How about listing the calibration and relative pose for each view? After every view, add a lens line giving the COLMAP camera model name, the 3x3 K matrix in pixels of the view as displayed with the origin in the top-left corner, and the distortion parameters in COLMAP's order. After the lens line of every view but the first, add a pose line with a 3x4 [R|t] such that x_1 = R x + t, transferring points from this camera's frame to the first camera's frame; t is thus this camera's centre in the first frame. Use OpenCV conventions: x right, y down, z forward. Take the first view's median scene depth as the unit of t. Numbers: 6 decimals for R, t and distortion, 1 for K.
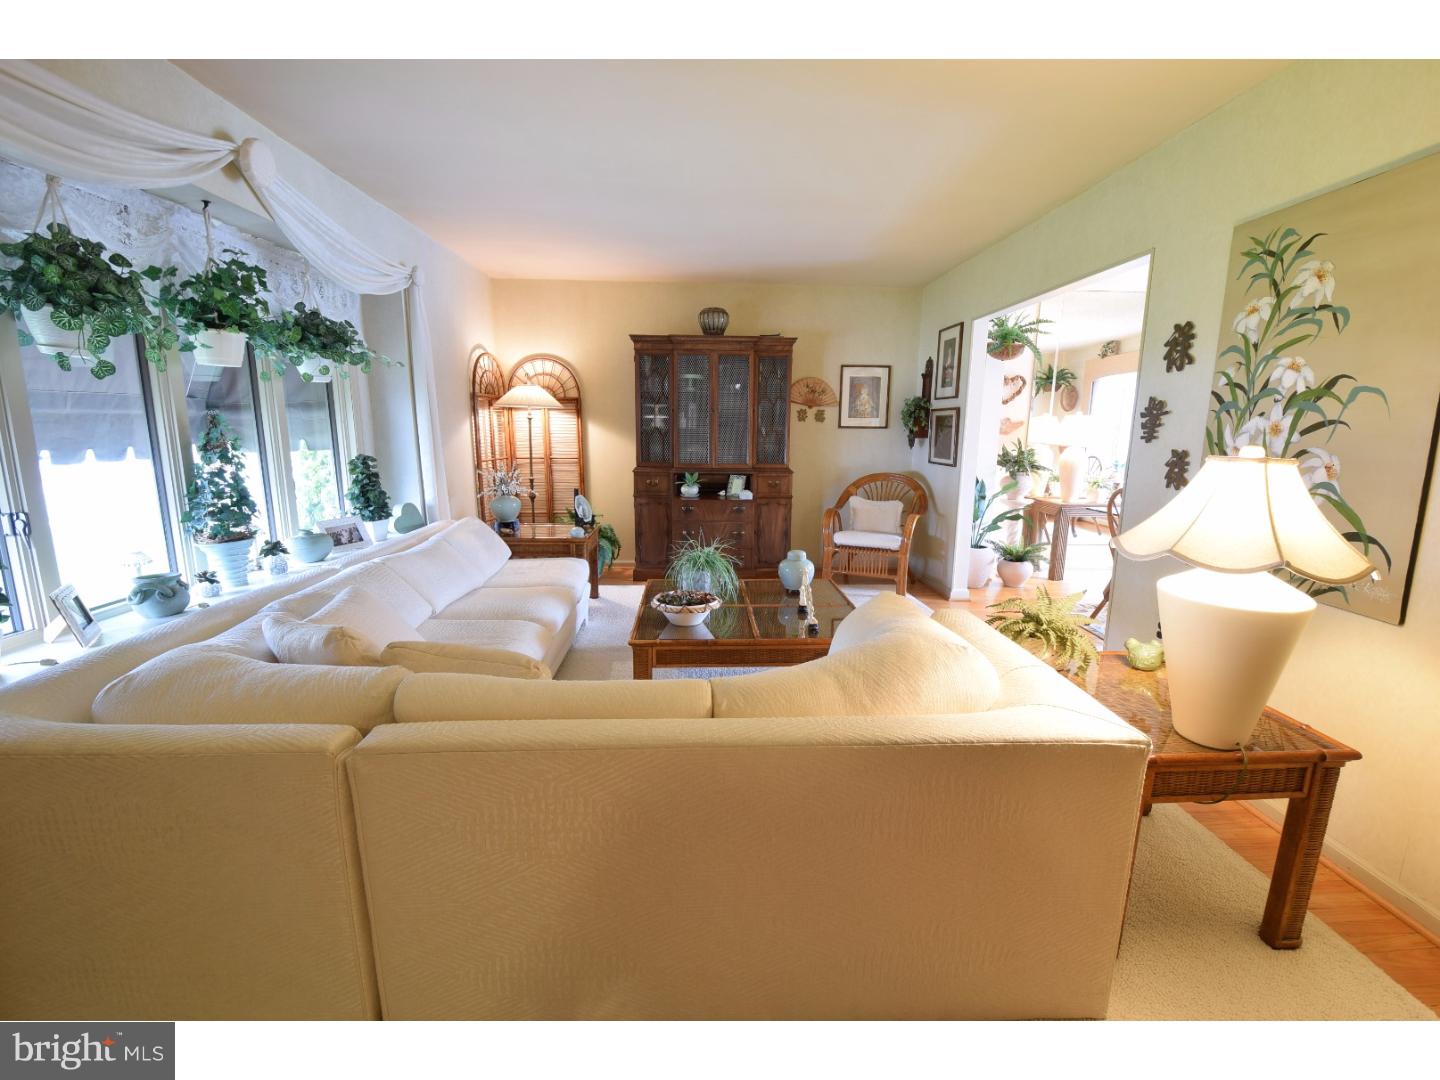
lens RADIAL K [[635.6, 0, 716.7], [0, 635.6, 541.8], [0, 0, 1]] dist [-0.007143, -0.005257]
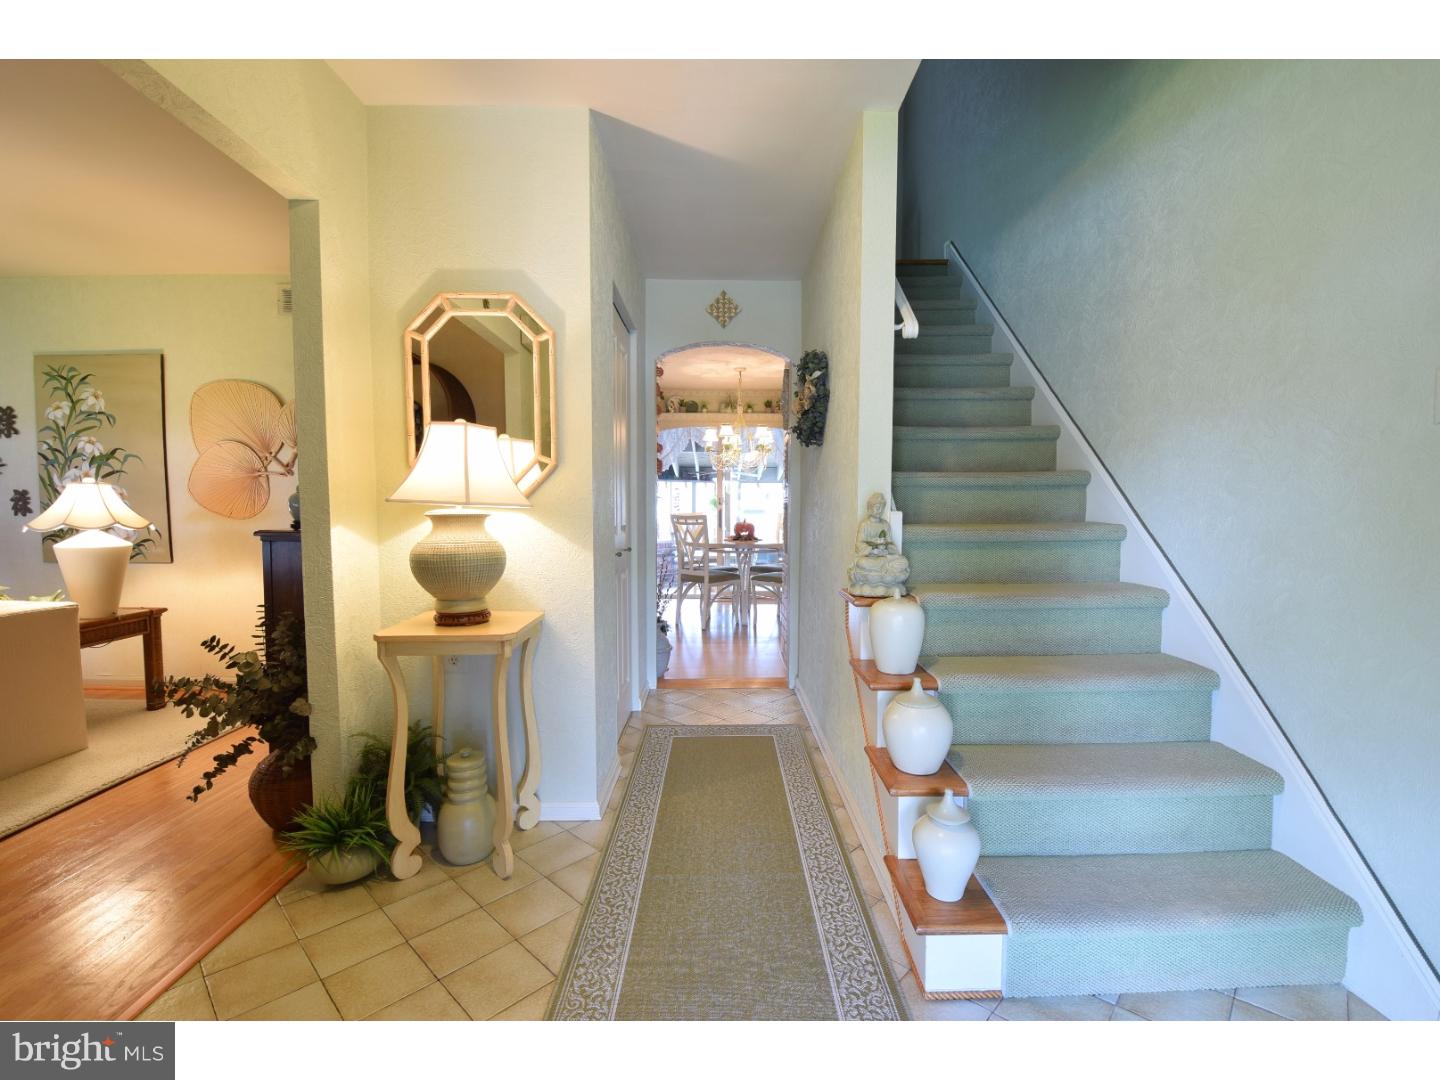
lens RADIAL K [[635.6, 0, 720.9], [0, 635.6, 539.3], [0, 0, 1]] dist [-0.007143, -0.005257]
pose [[0.015100, -0.058842, 0.998153, -0.886846], [0.180436, 0.982039, 0.055162, 0.228903], [-0.983471, 0.179269, 0.025446, -0.797143]]
